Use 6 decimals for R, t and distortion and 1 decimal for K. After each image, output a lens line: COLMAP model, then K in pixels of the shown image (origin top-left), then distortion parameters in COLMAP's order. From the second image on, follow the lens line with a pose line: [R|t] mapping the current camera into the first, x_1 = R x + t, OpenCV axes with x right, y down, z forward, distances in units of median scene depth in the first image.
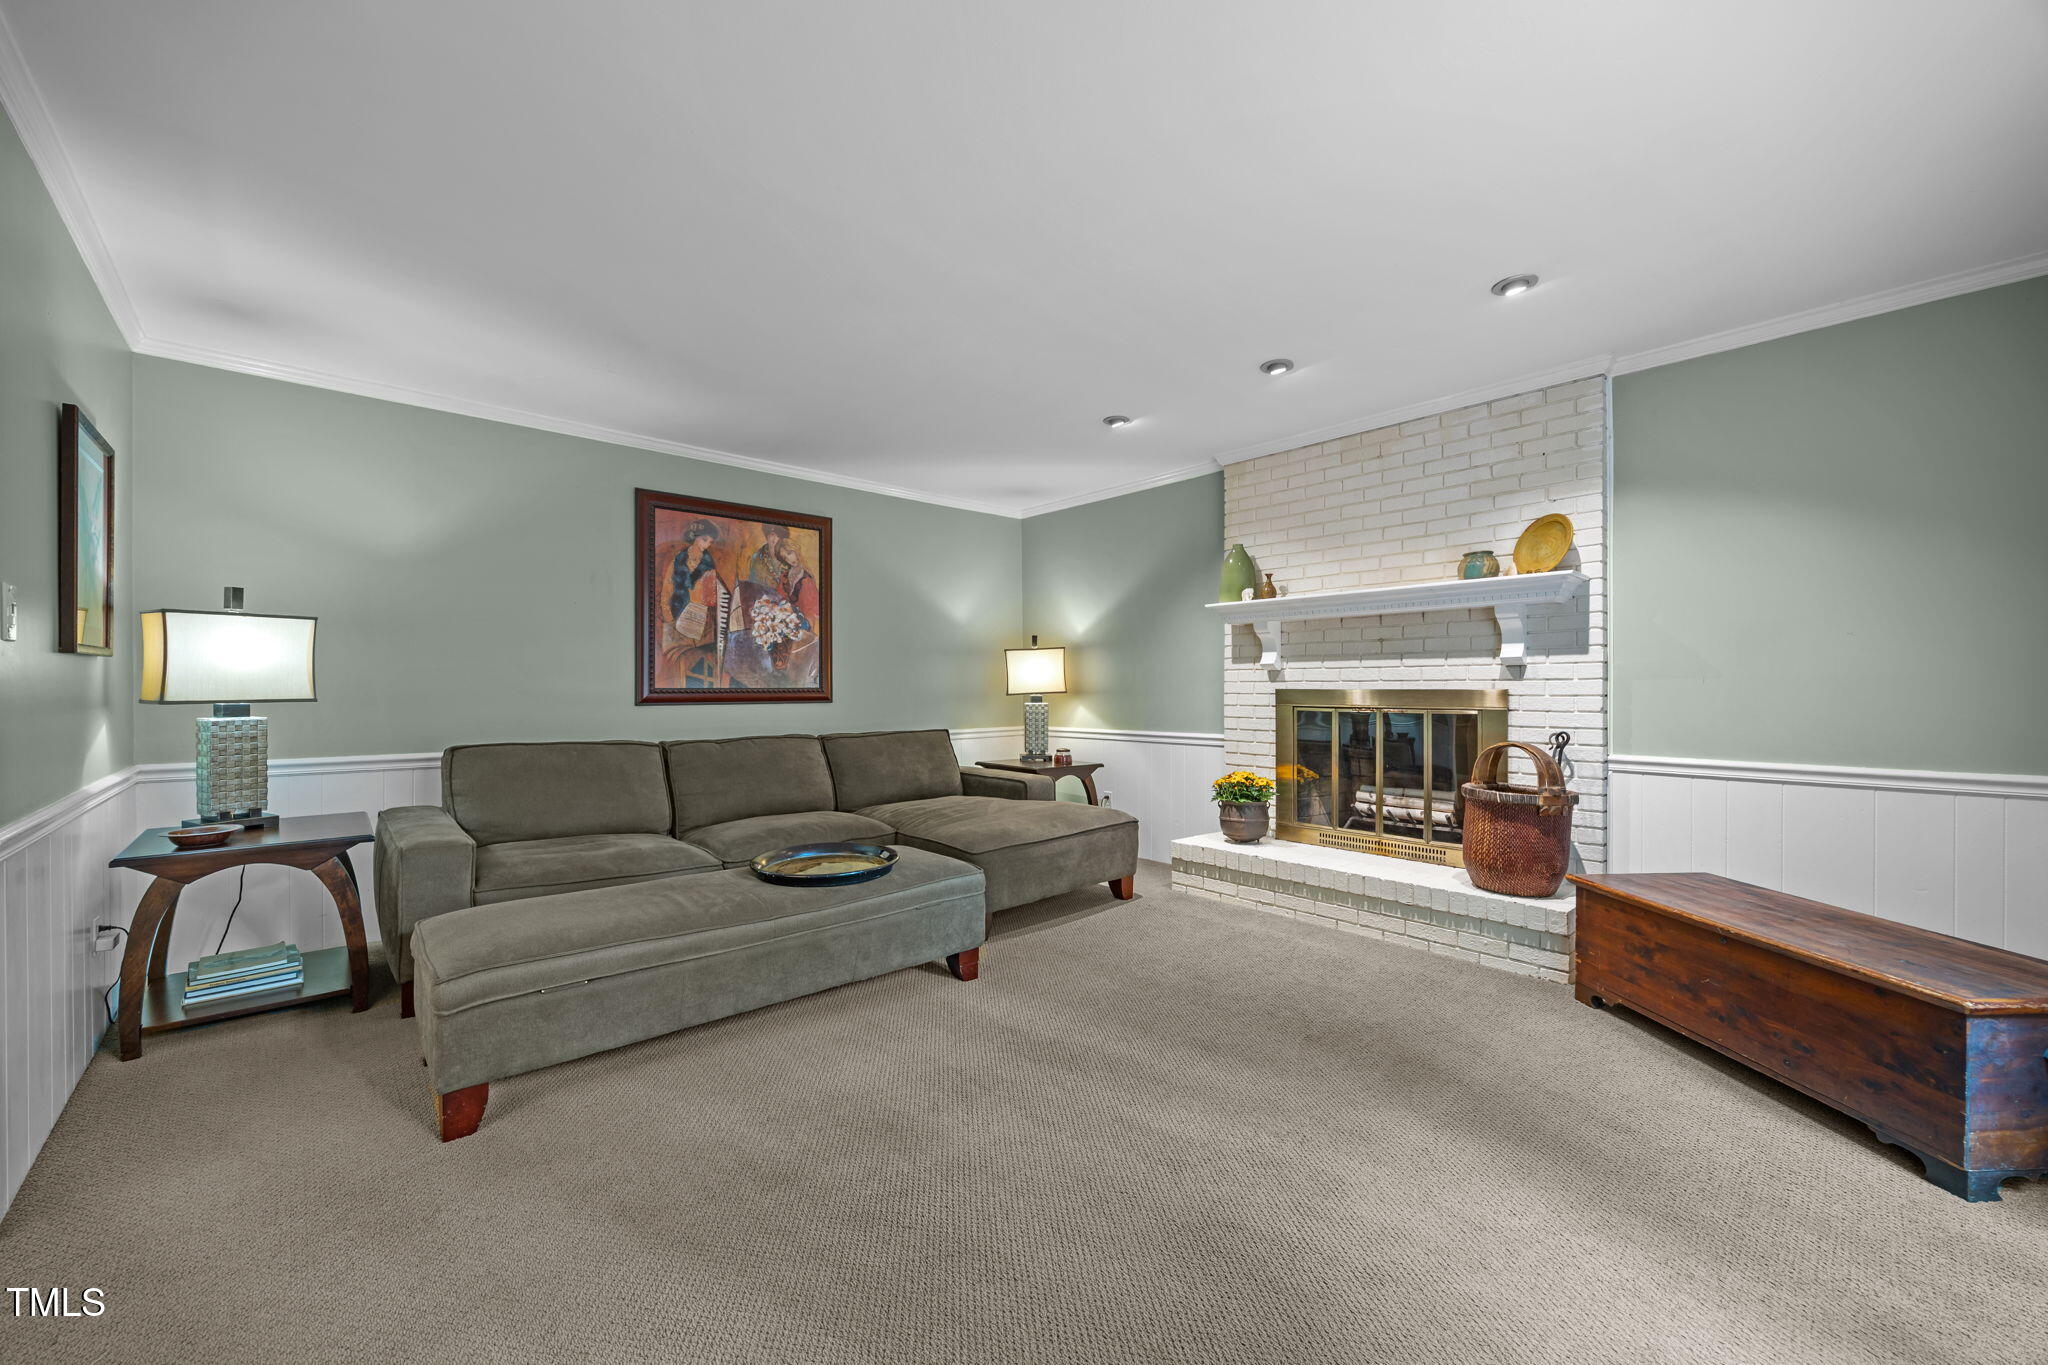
lens RADIAL K [[801.3, 0, 1023.4], [0, 801.3, 687.2], [0, 0, 1]] dist [0.002162, 0.000406]
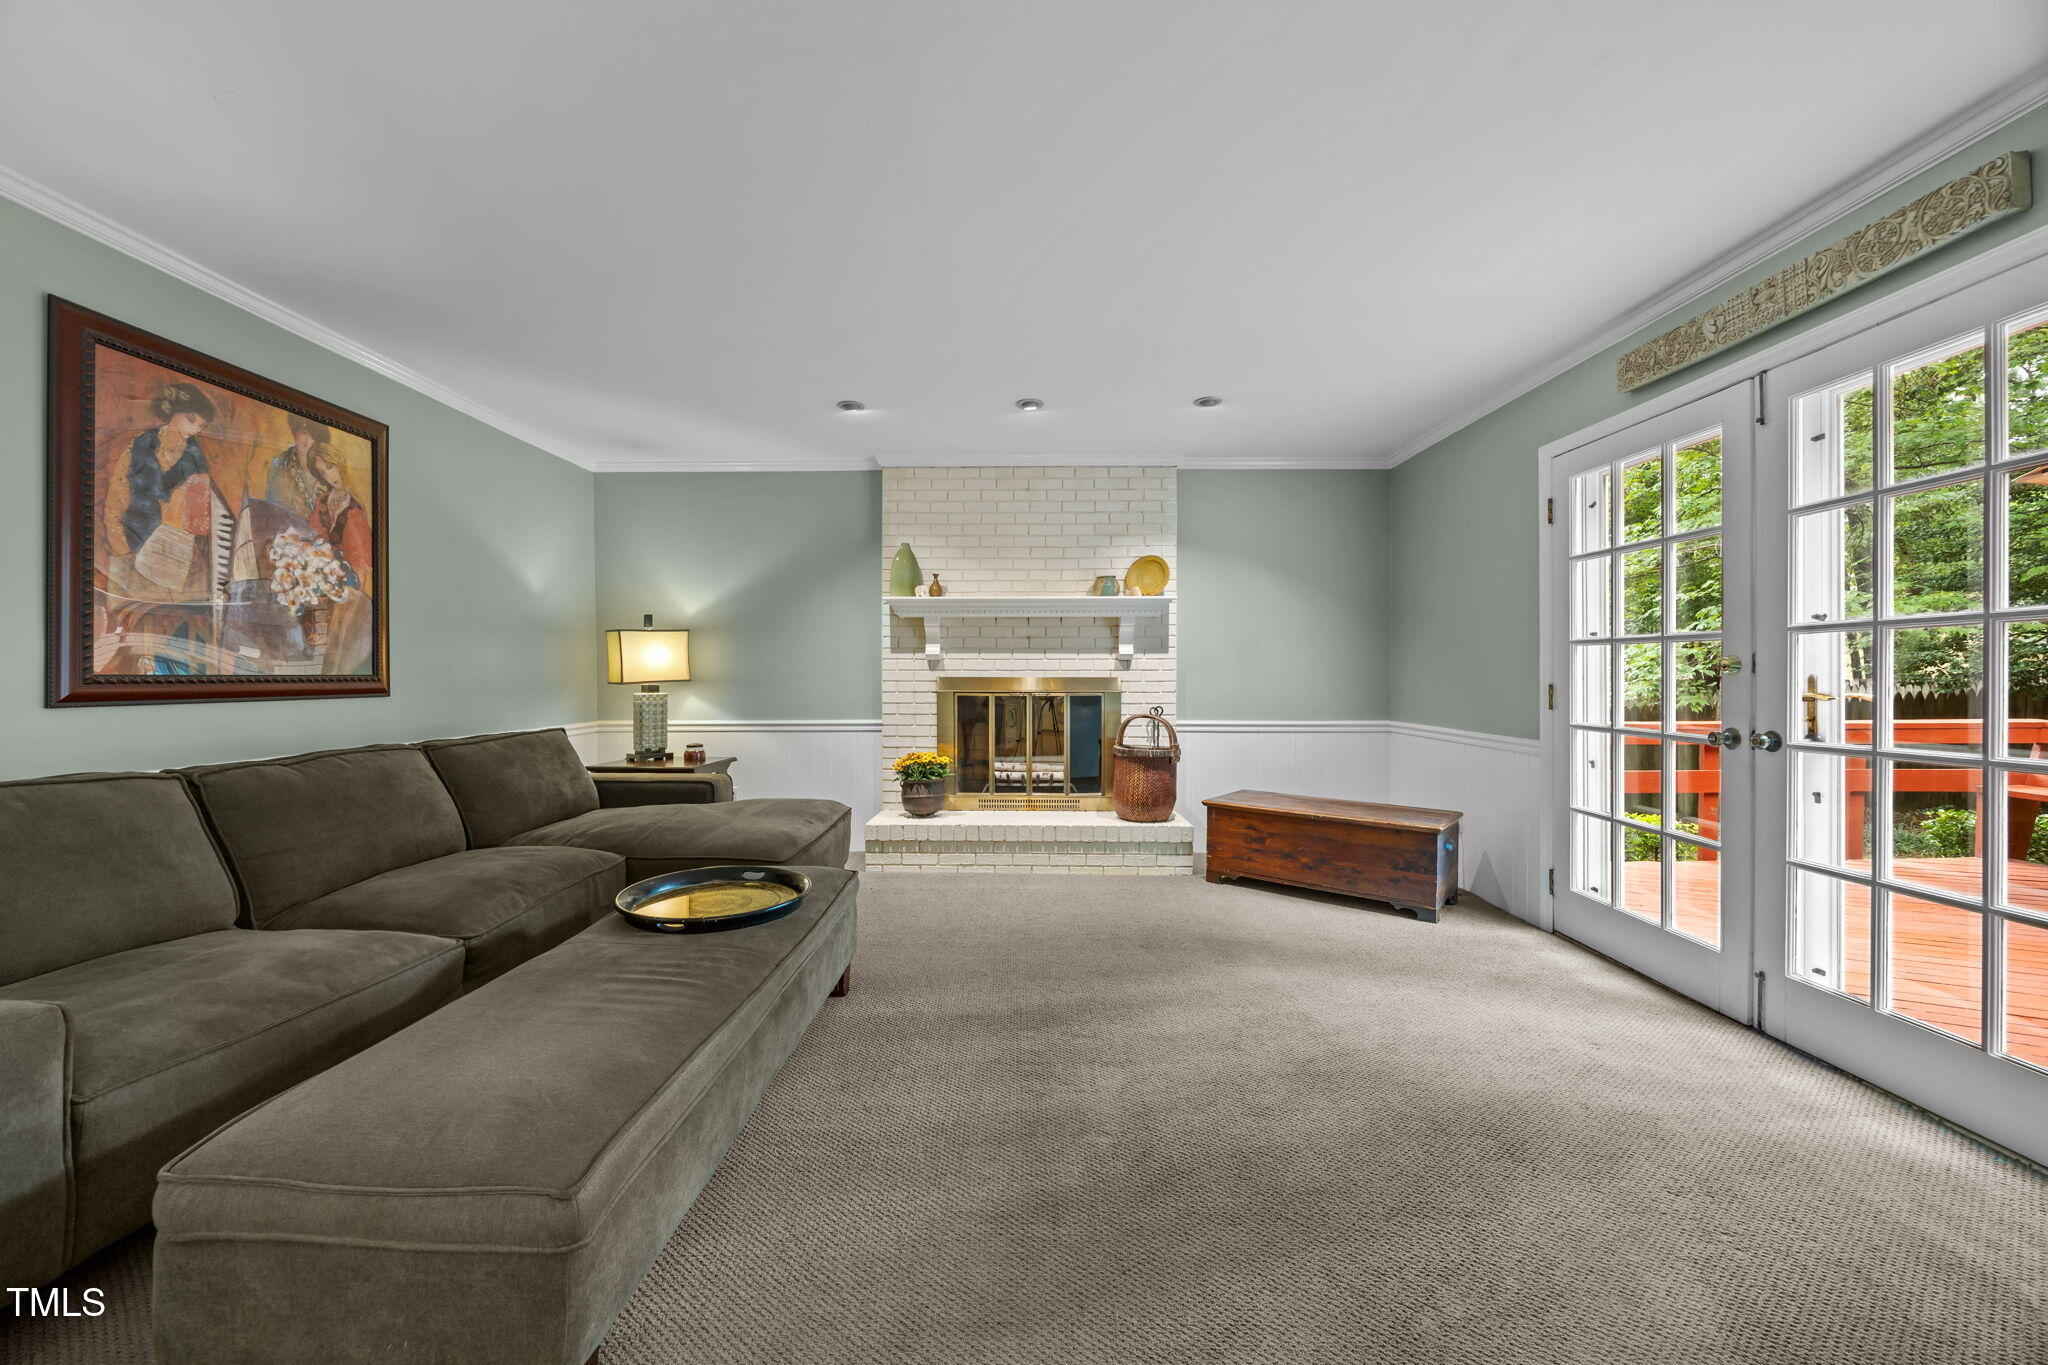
lens RADIAL K [[782.3, 0, 1017.6], [0, 782.3, 678.9], [0, 0, 1]] dist [-0.003639, 0.000399]
pose [[0.673320, -0.001527, 0.739349, -0.427400], [-0.001536, 0.999993, 0.003464, 0.001128], [-0.739349, -0.003468, 0.673313, 0.182385]]
